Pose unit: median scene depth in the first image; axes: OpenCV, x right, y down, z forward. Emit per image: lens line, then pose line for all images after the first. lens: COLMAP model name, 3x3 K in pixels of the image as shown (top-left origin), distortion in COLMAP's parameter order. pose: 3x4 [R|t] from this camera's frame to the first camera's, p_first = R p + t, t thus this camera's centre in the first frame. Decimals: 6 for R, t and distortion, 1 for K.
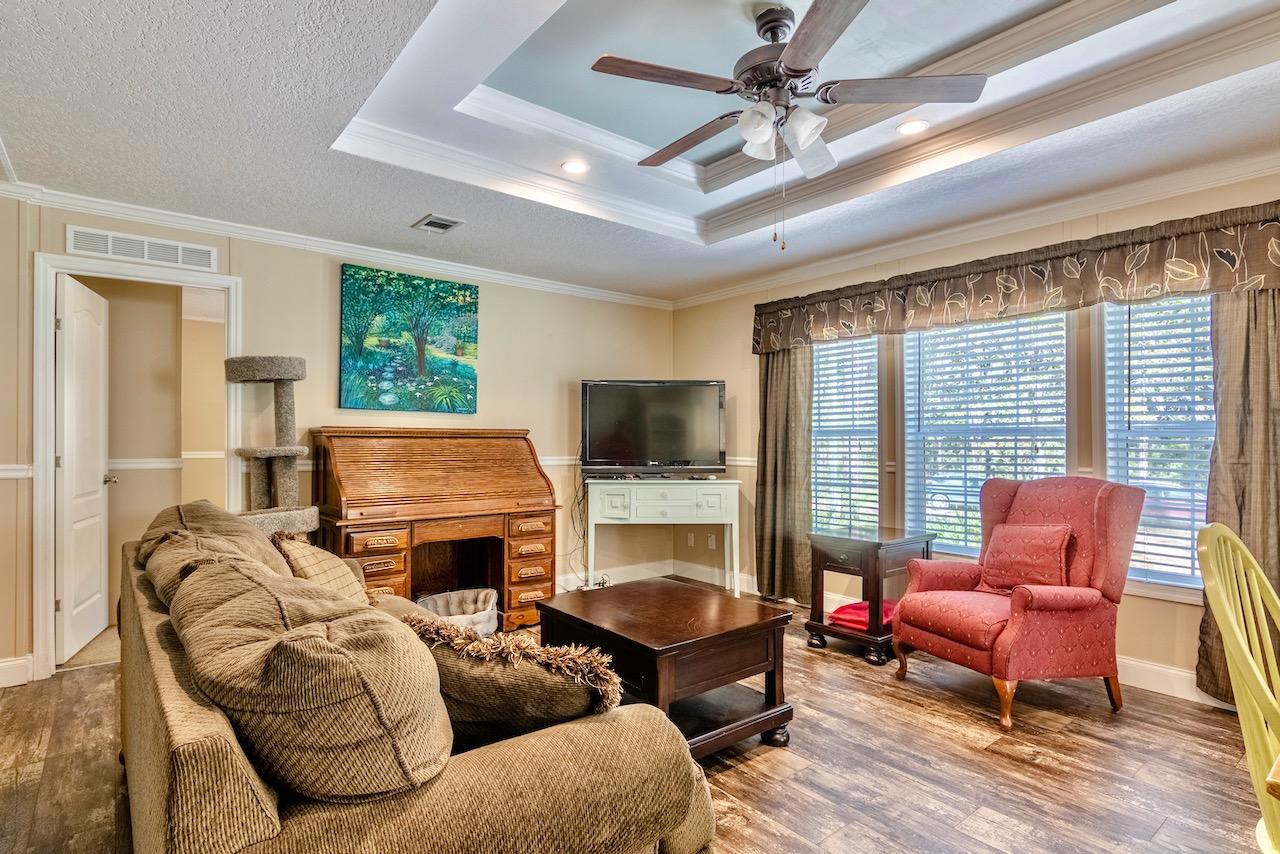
lens RADIAL K [[651.2, 0, 637.6], [0, 651.2, 433.8], [0, 0, 1]] dist [0.002946, 0.000784]
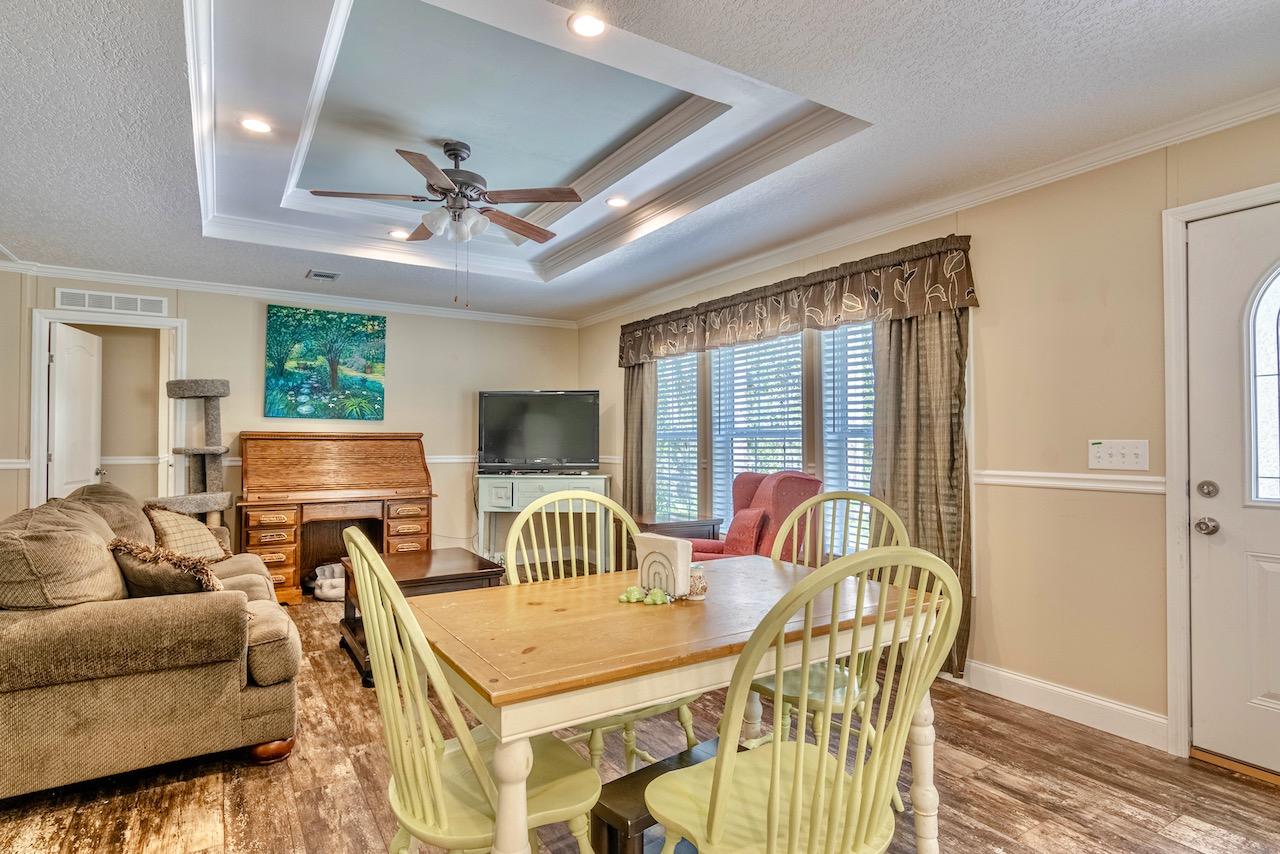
lens RADIAL K [[665.3, 0, 640.0], [0, 665.3, 427.0], [0, 0, 1]] dist [0.003634, 0.001402]
pose [[0.993571, -0.004579, -0.113117, 0.415540], [0.003027, 0.999899, -0.013886, 0.000855], [0.113169, 0.013454, 0.993485, -0.215336]]
